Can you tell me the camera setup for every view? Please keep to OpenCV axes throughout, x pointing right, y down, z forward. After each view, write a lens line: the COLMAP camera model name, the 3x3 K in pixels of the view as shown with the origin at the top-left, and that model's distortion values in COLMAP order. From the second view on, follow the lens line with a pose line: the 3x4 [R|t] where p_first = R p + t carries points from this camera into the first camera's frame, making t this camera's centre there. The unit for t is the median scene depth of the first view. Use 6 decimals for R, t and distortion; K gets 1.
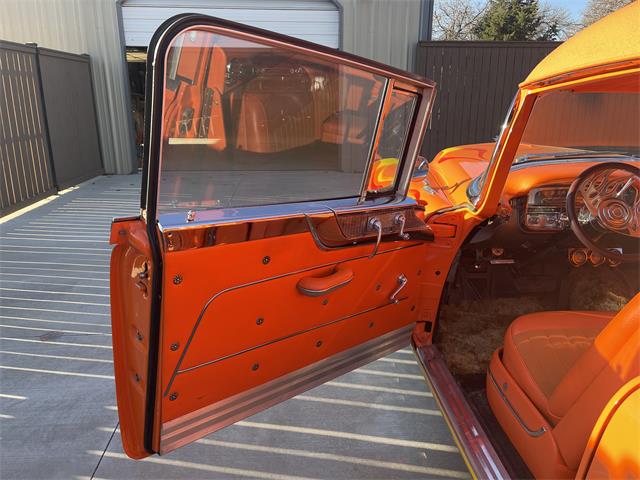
lens RADIAL K [[481.7, 0, 319.8], [0, 481.7, 241.3], [0, 0, 1]] dist [0.000483, 0.000073]
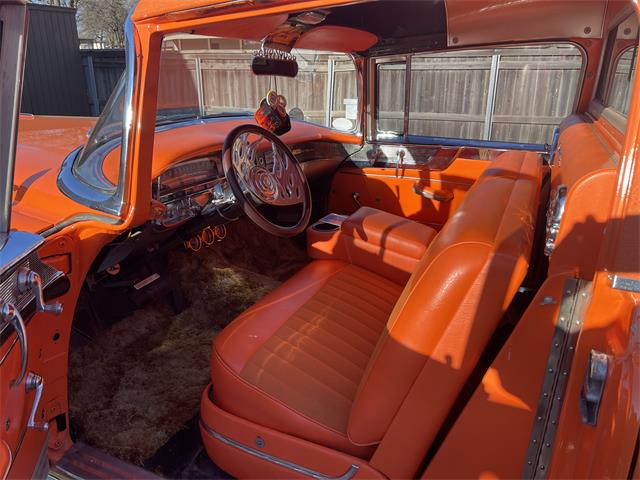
lens RADIAL K [[481.7, 0, 319.2], [0, 481.7, 240.1], [0, 0, 1]] dist [0.000483, 0.000073]
pose [[0.436260, -0.290318, 0.851700, -0.089460], [0.234851, 0.950451, 0.203684, -0.095601], [-0.868633, 0.111163, 0.482825, 0.420646]]
